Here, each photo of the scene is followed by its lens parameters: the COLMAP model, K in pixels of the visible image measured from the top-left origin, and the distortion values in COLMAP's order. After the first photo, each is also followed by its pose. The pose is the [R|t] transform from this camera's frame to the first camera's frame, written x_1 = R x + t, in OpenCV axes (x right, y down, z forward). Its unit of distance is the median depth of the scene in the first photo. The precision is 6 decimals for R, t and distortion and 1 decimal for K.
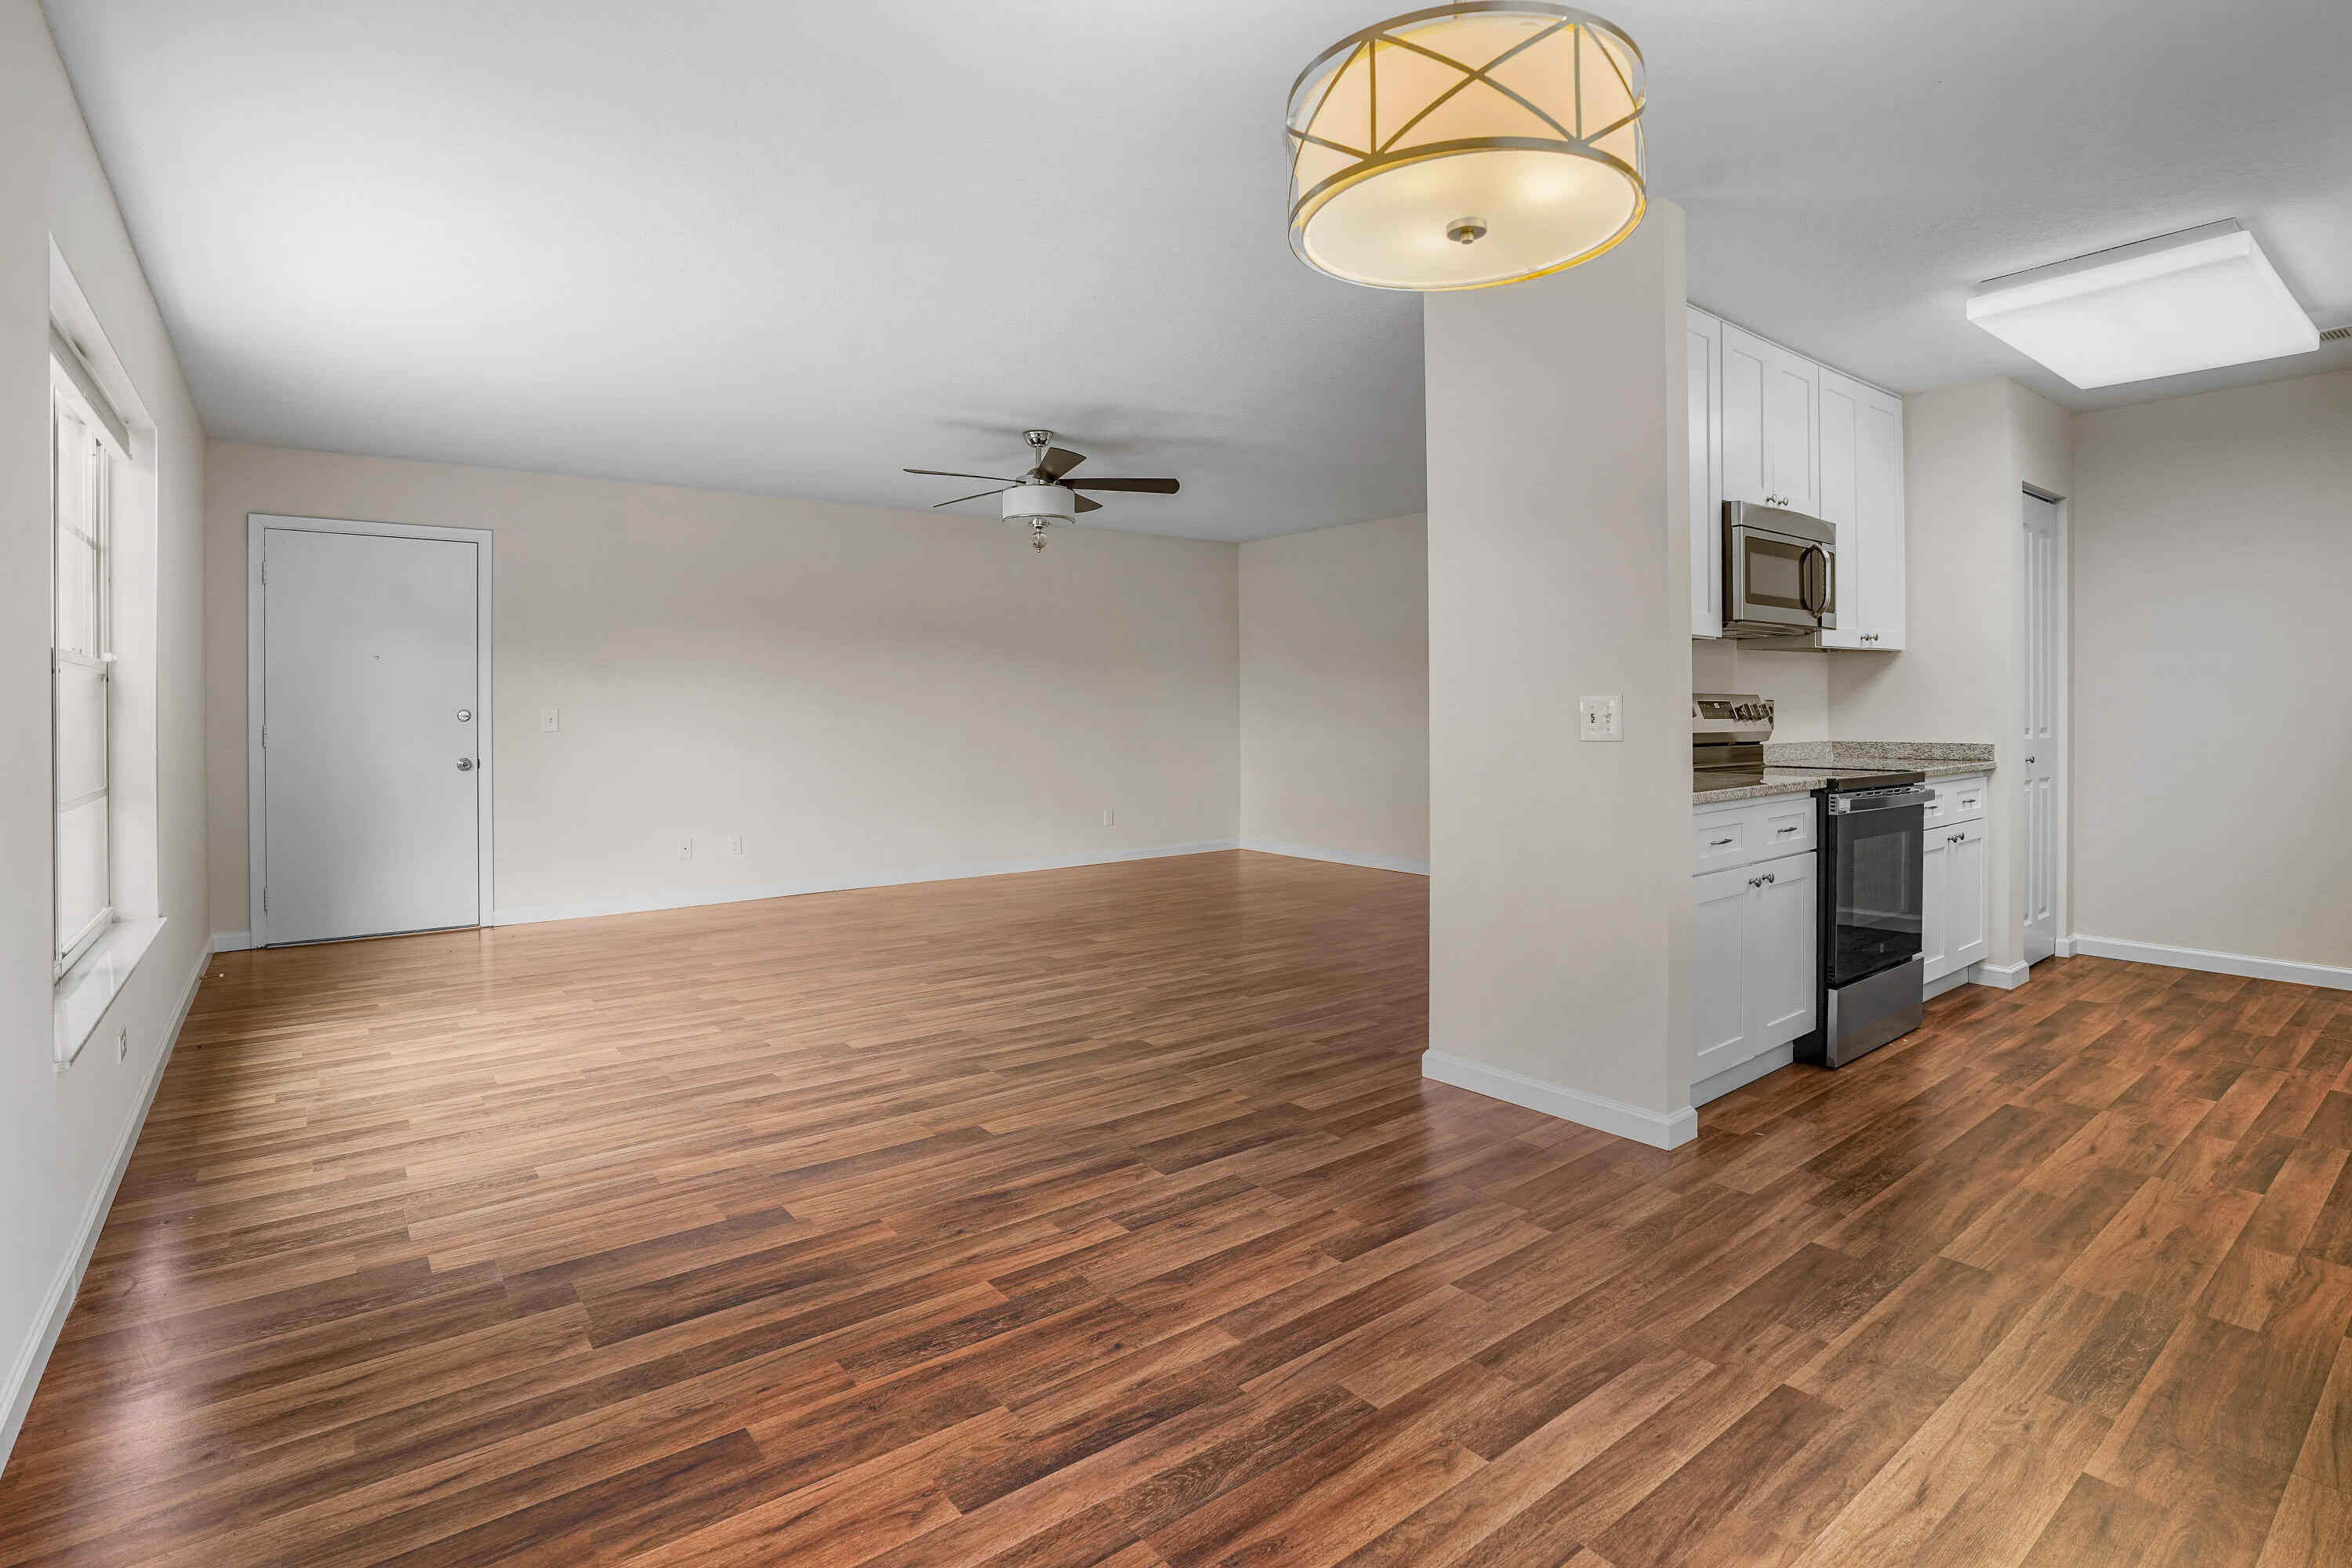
lens RADIAL K [[1130.2, 0, 1199.2], [0, 1130.2, 719.1], [0, 0, 1]] dist [-0.049610, 0.013533]
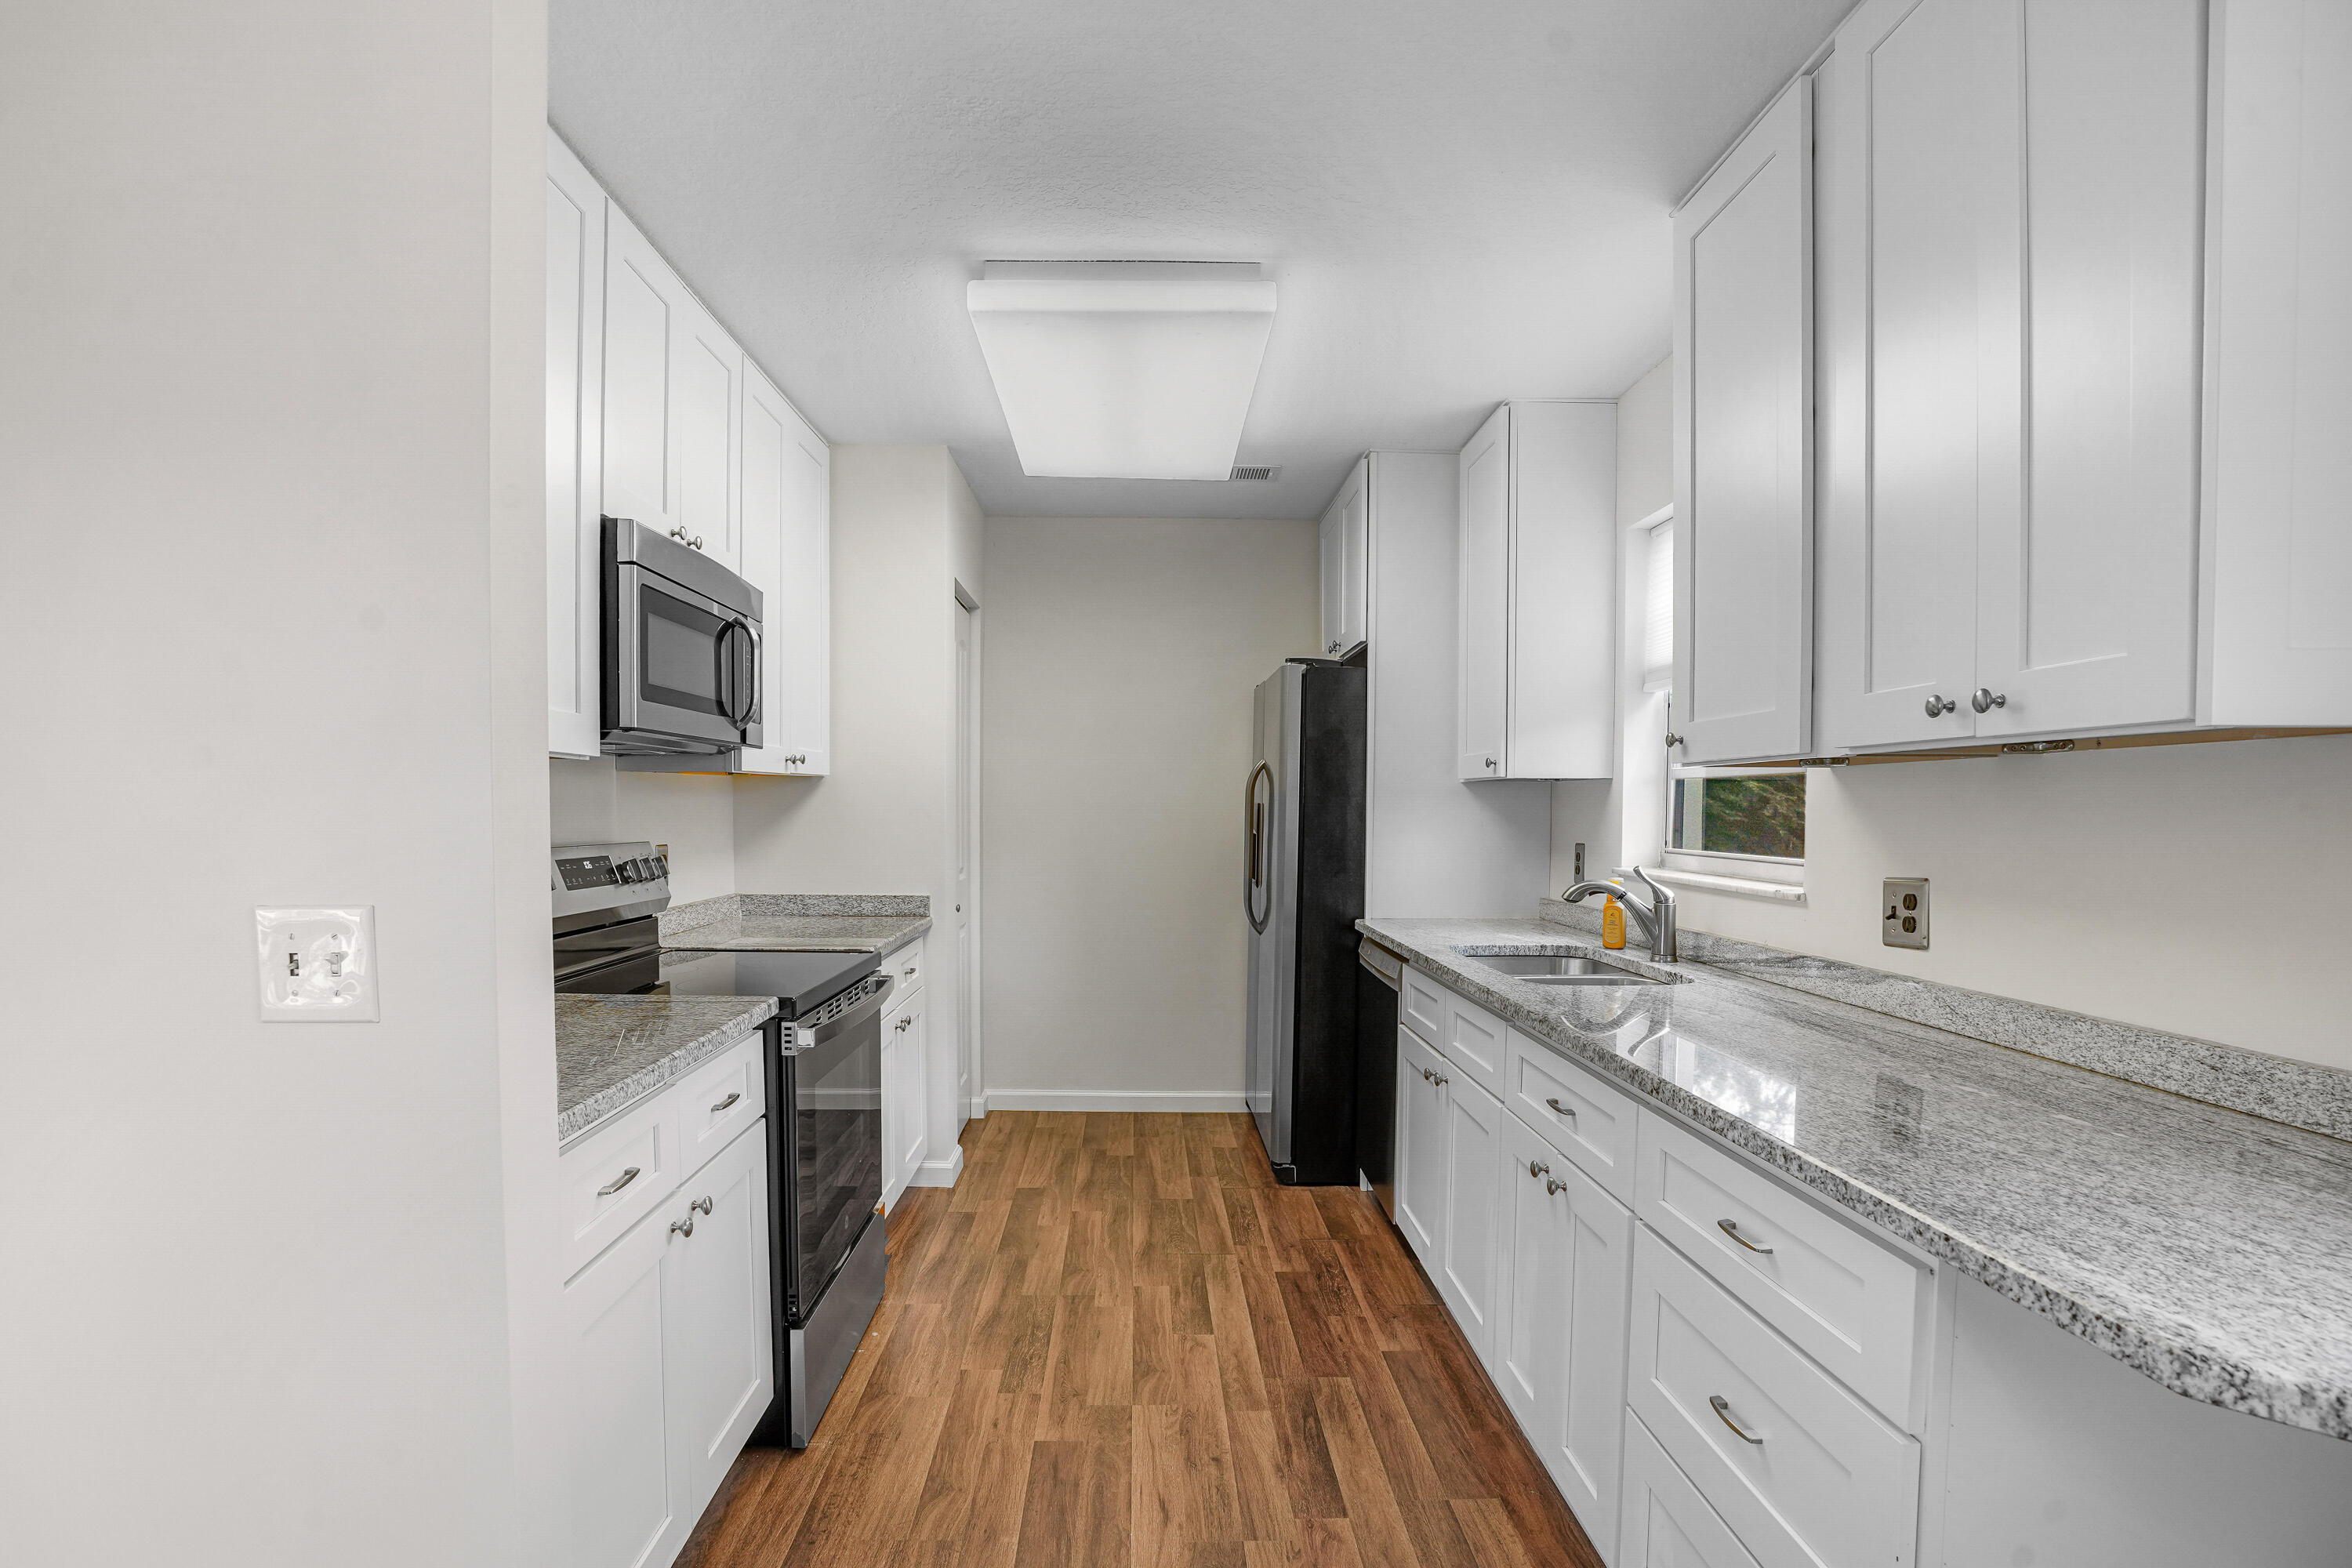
lens RADIAL K [[1130.2, 0, 1131.6], [0, 1130.2, 861.6], [0, 0, 1]] dist [-0.049610, 0.013533]
pose [[0.618424, -0.032531, 0.785171, 0.178234], [-0.001662, 0.999086, 0.042703, -0.043057], [-0.785843, -0.027713, 0.617805, 0.417065]]
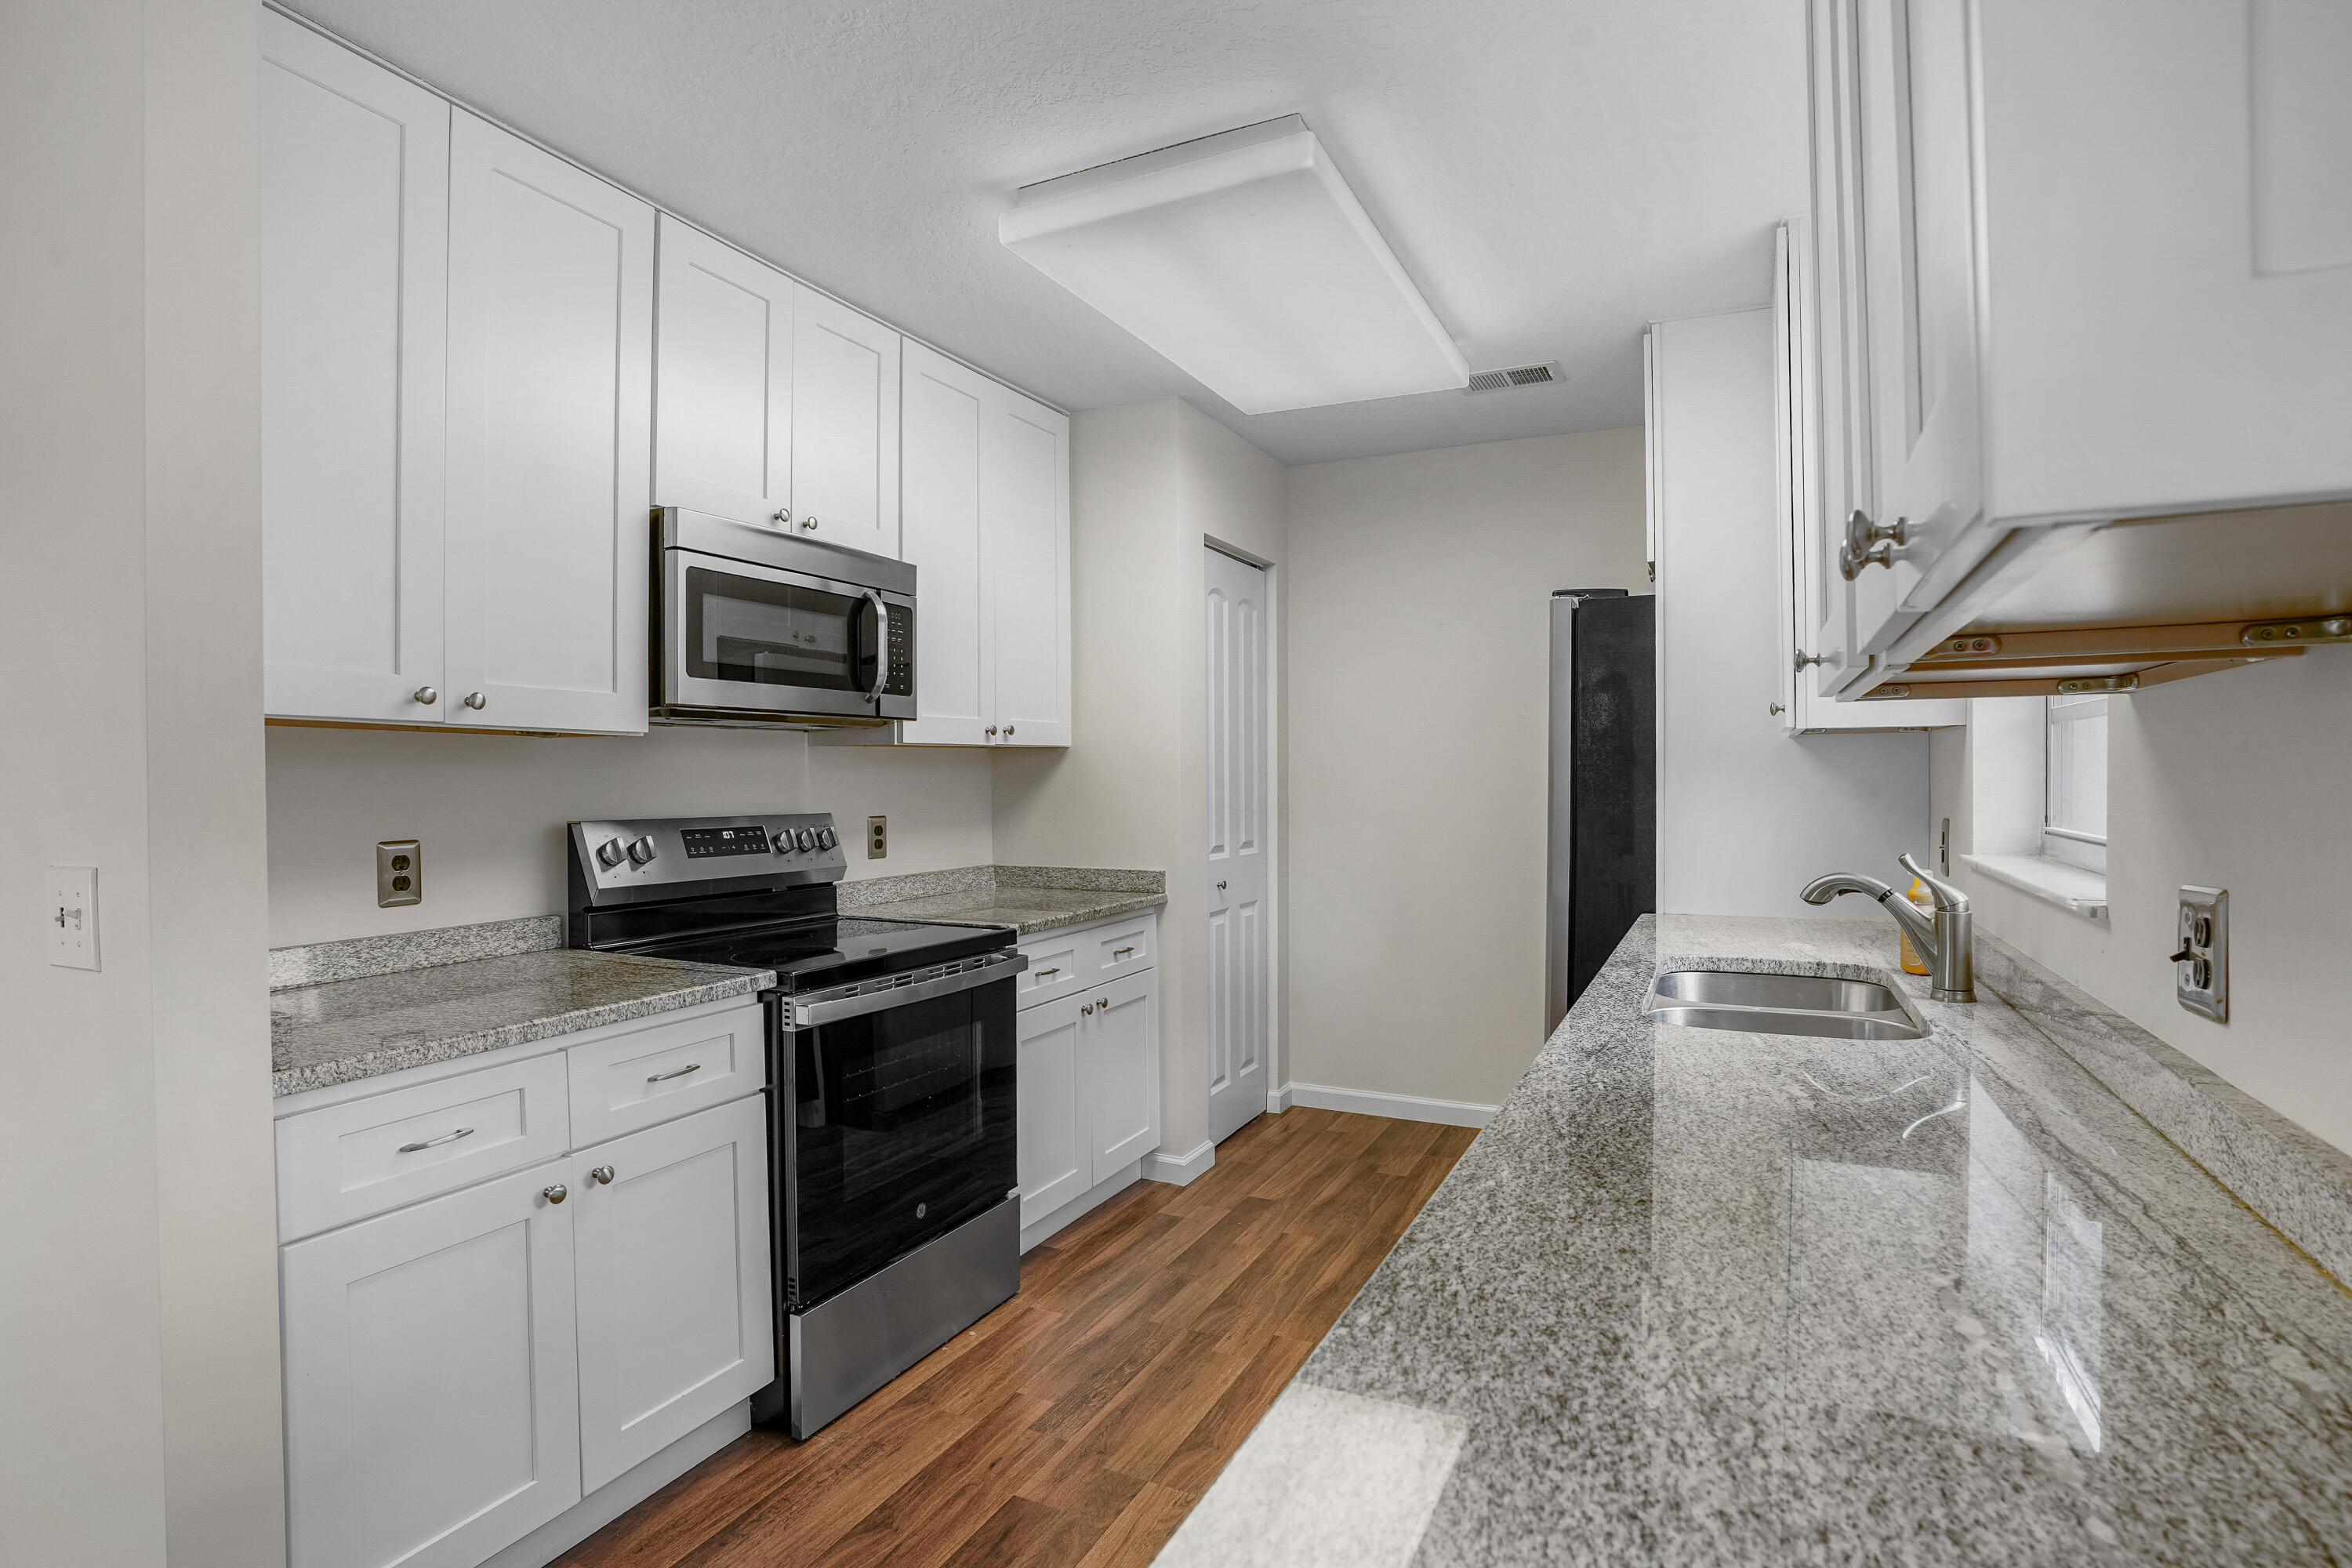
lens RADIAL K [[1130.2, 0, 1205.4], [0, 1130.2, 798.4], [0, 0, 1]] dist [-0.049610, 0.013533]
pose [[0.899050, -0.010030, 0.437732, 0.452820], [0.006388, 0.999932, 0.009793, -0.040306], [-0.437800, -0.006008, 0.899052, 0.314709]]
